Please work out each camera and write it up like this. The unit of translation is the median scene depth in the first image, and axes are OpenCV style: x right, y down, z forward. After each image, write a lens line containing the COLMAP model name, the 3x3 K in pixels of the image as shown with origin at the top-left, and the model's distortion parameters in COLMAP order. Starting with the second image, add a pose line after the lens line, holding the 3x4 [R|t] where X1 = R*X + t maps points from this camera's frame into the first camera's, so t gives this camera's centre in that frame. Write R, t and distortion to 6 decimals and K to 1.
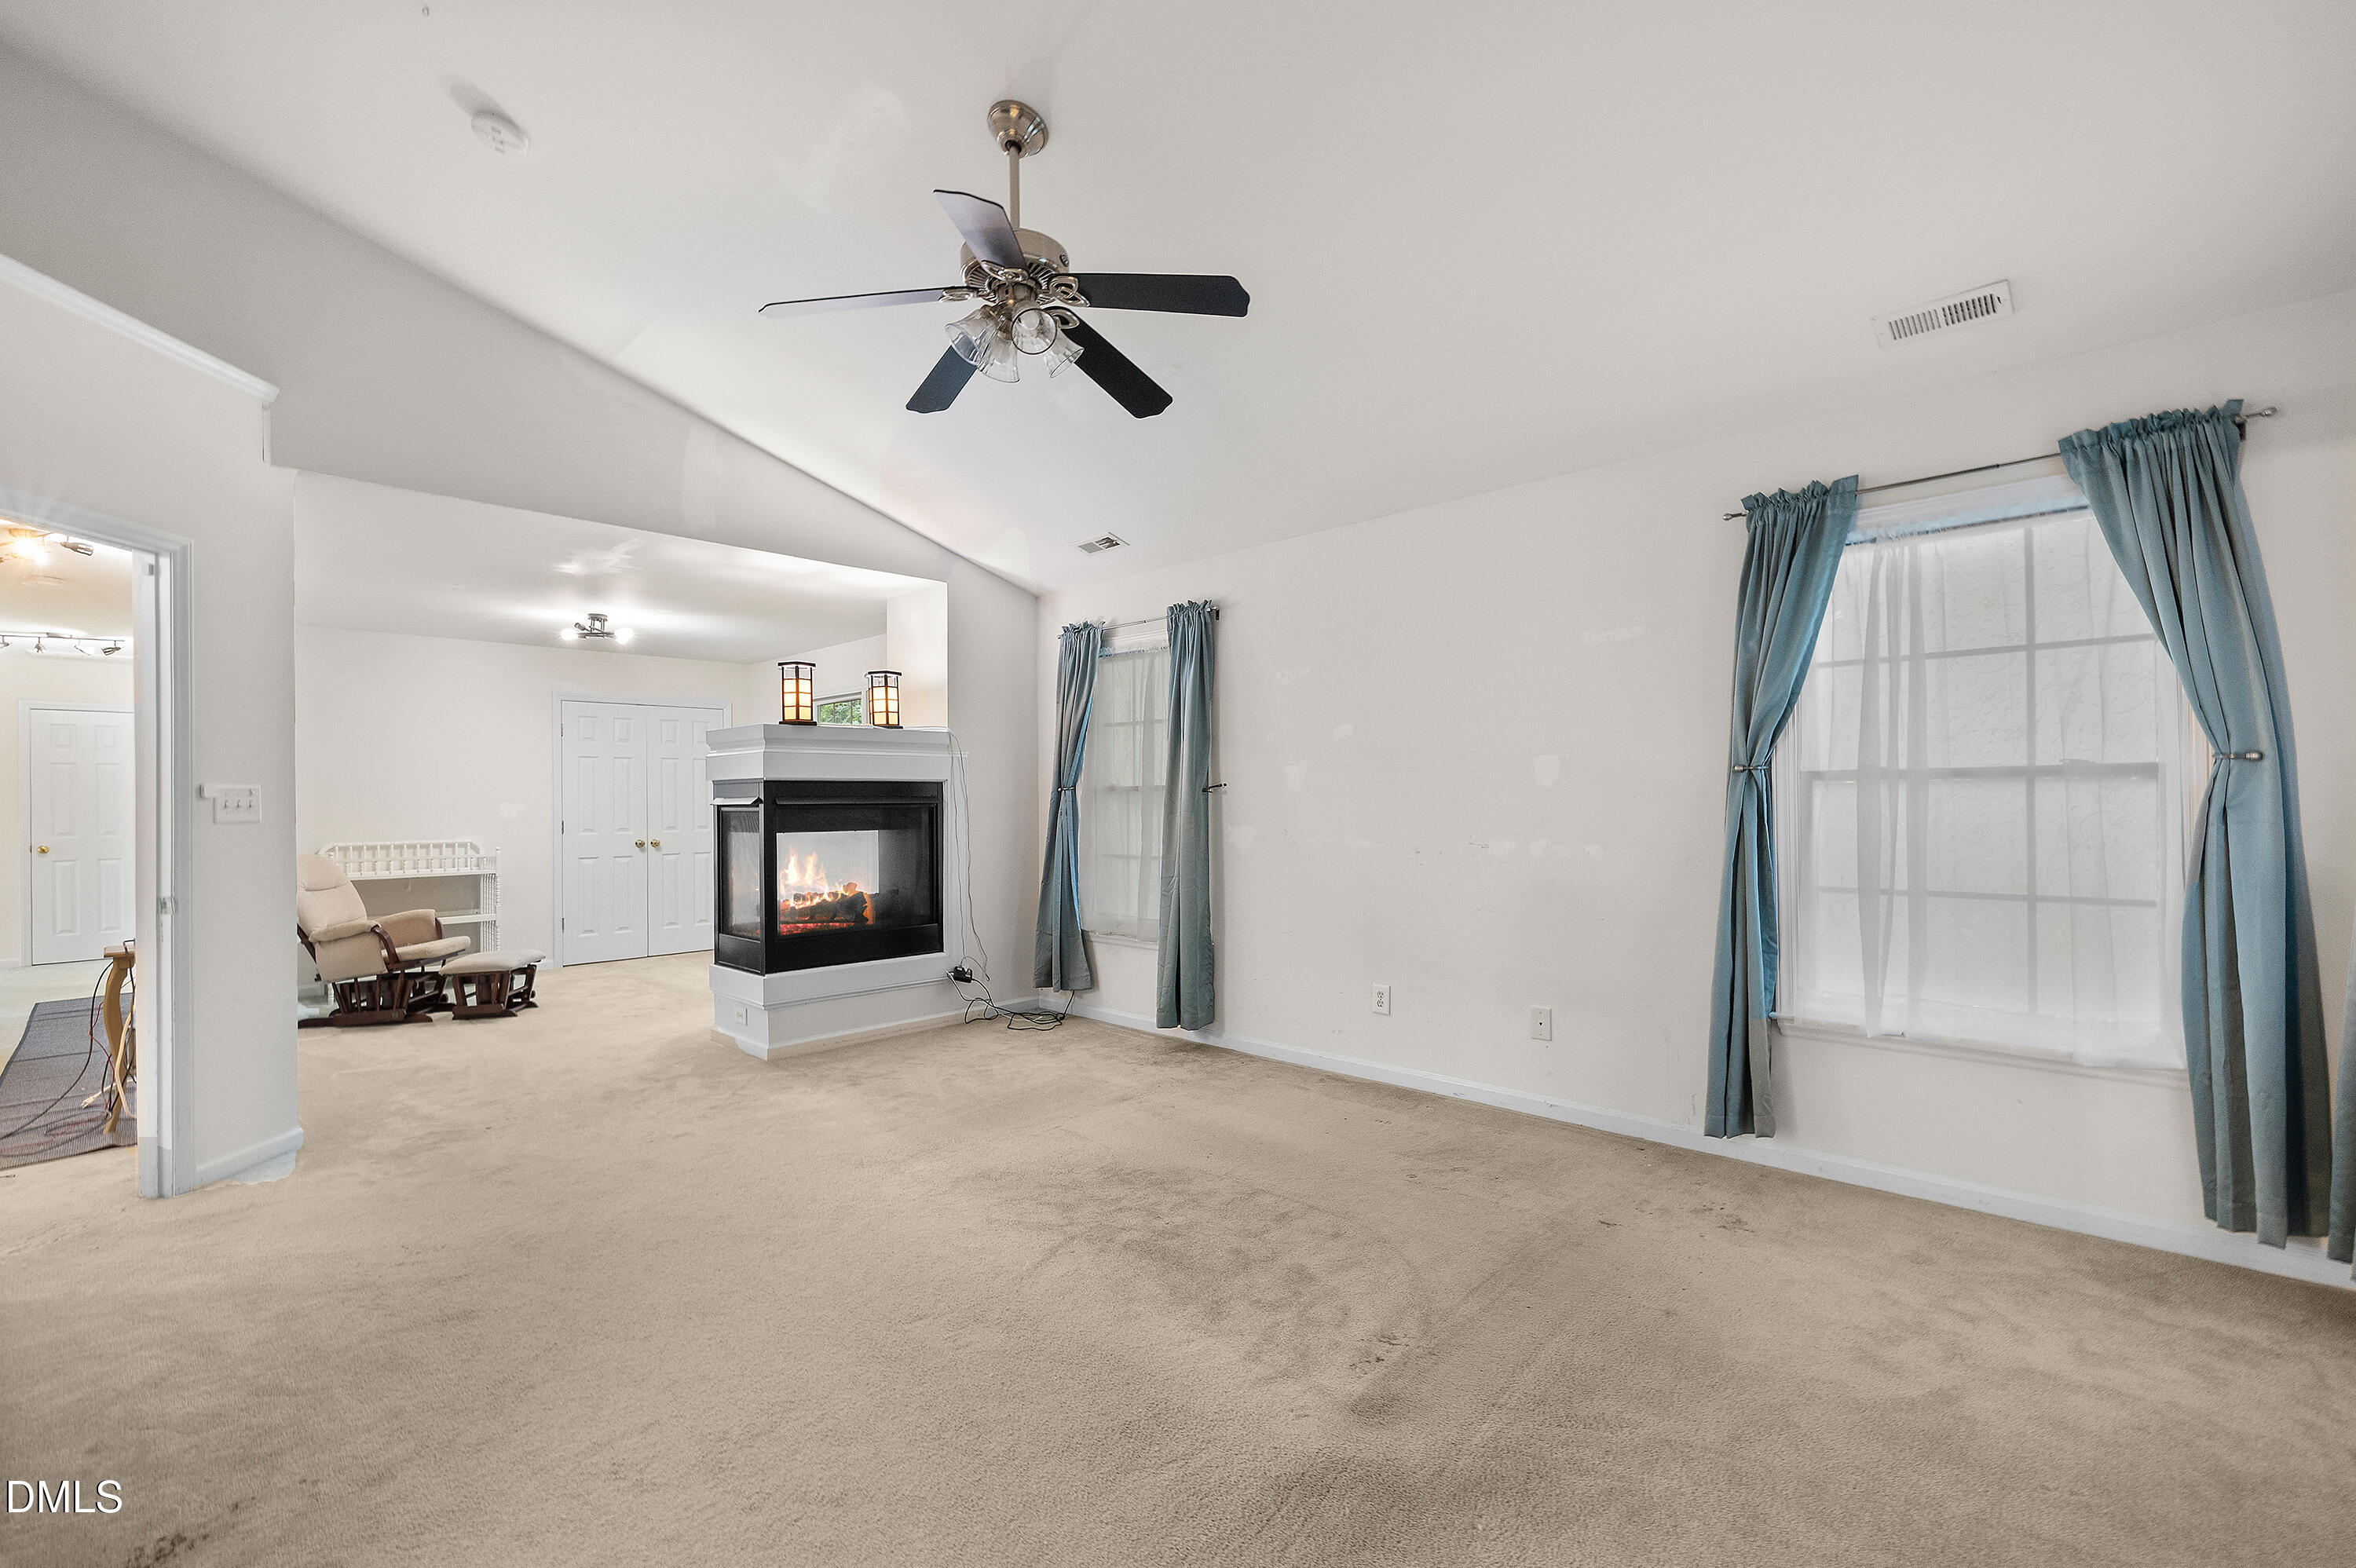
lens RADIAL K [[1064.6, 0, 1166.3], [0, 1064.6, 809.0], [0, 0, 1]] dist [0.059828, -0.000045]
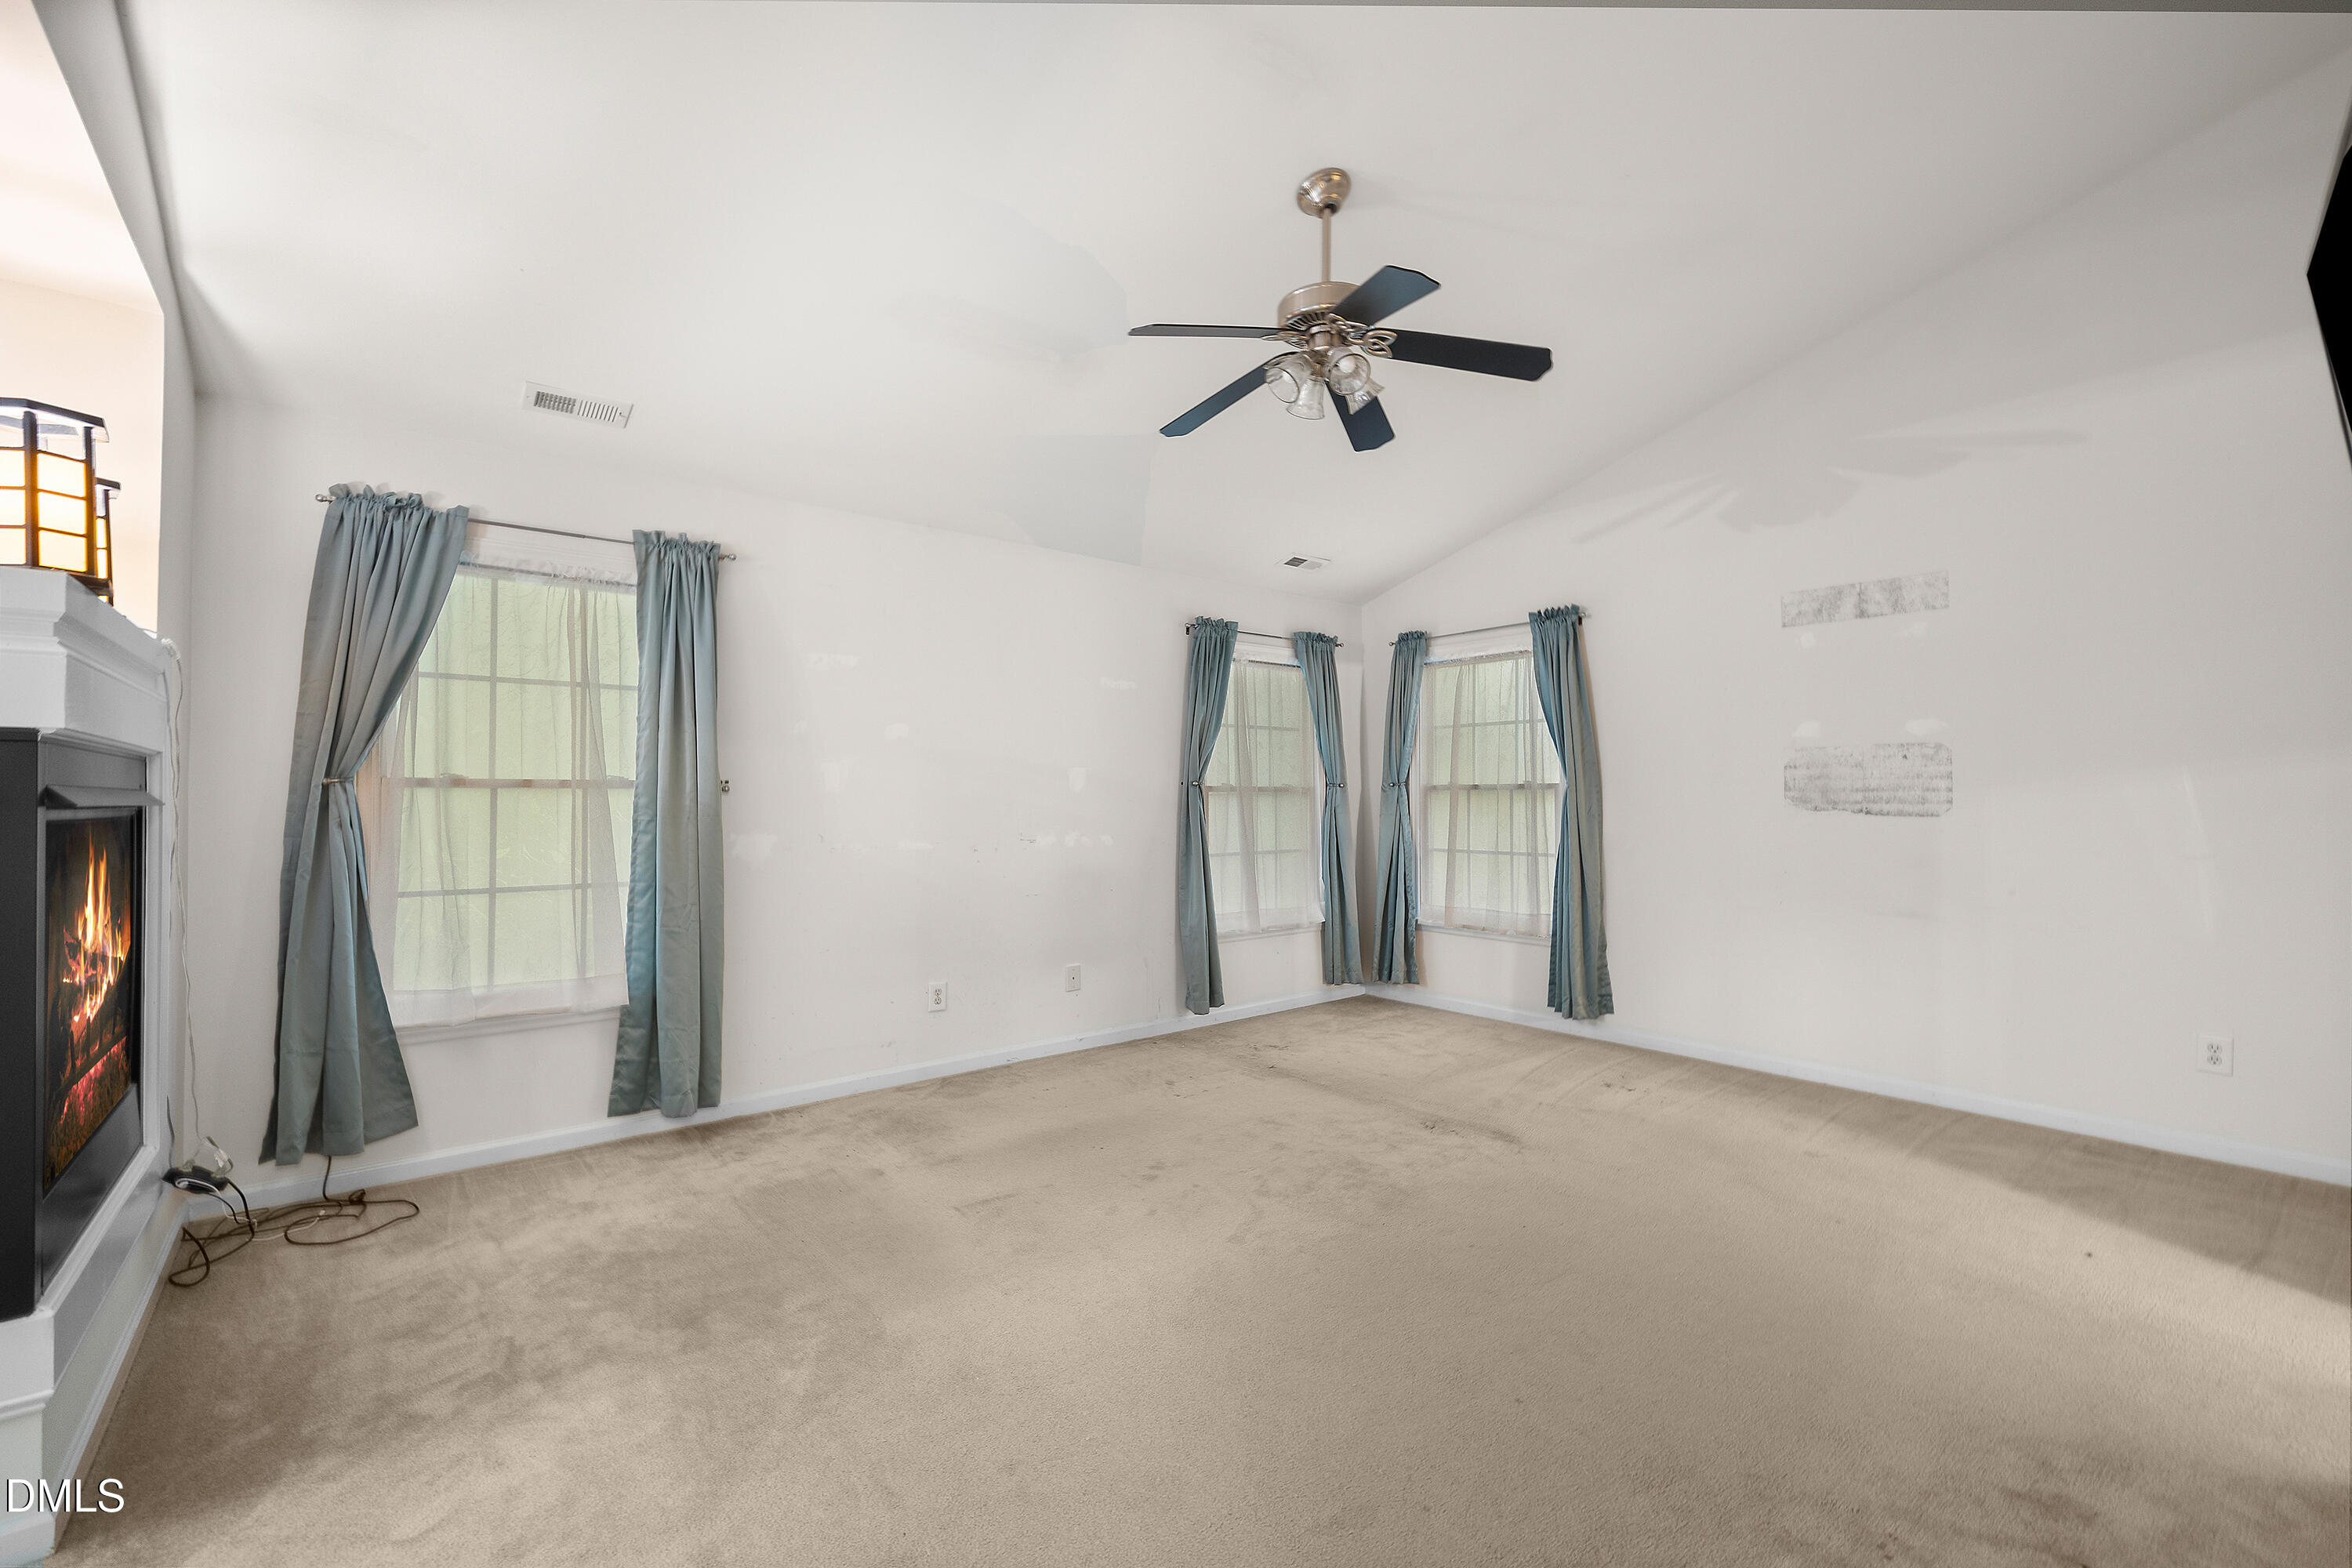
lens RADIAL K [[989.0, 0, 1176.0], [0, 989.0, 784.0], [0, 0, 1]] dist [0.000060, 0.000026]
pose [[0.110595, 0.024506, 0.993563, -0.729736], [0.010535, 0.999611, -0.025827, 0.001456], [-0.993810, 0.013324, 0.110293, 0.676513]]
